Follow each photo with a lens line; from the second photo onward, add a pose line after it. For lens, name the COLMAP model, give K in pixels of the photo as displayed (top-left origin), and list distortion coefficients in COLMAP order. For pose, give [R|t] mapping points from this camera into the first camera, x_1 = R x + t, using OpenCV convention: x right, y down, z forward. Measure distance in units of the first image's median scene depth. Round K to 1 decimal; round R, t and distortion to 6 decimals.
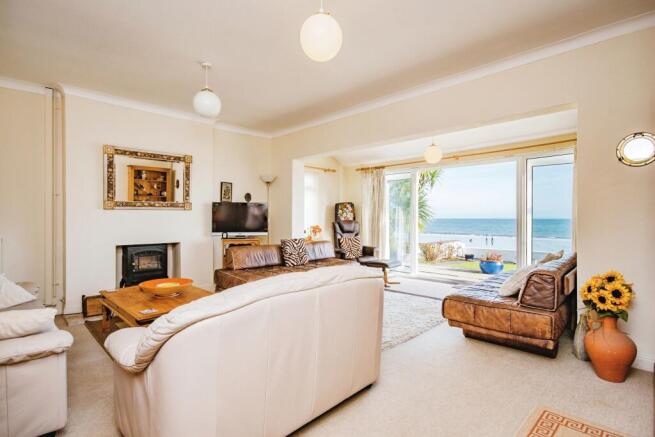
lens RADIAL K [[332.8, 0, 327.1], [0, 332.8, 218.7], [0, 0, 1]] dist [0.028168, 0.000643]
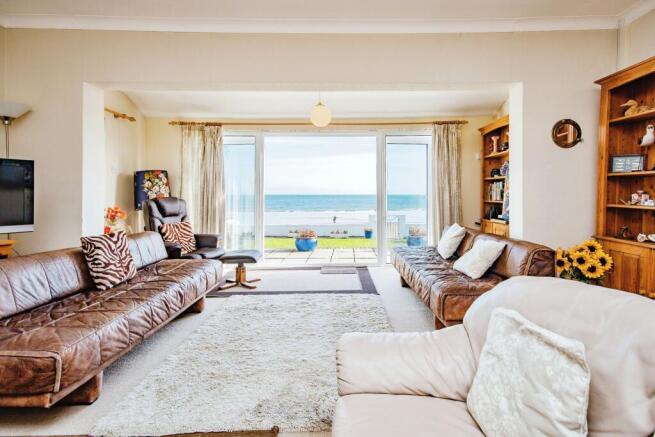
lens RADIAL K [[332.8, 0, 333.8], [0, 332.8, 197.0], [0, 0, 1]] dist [0.028168, 0.000643]
pose [[0.692657, -0.006229, 0.721240, -0.191566], [0.002855, 0.999979, 0.005894, 0.001160], [-0.721261, -0.002023, 0.692660, 0.312805]]
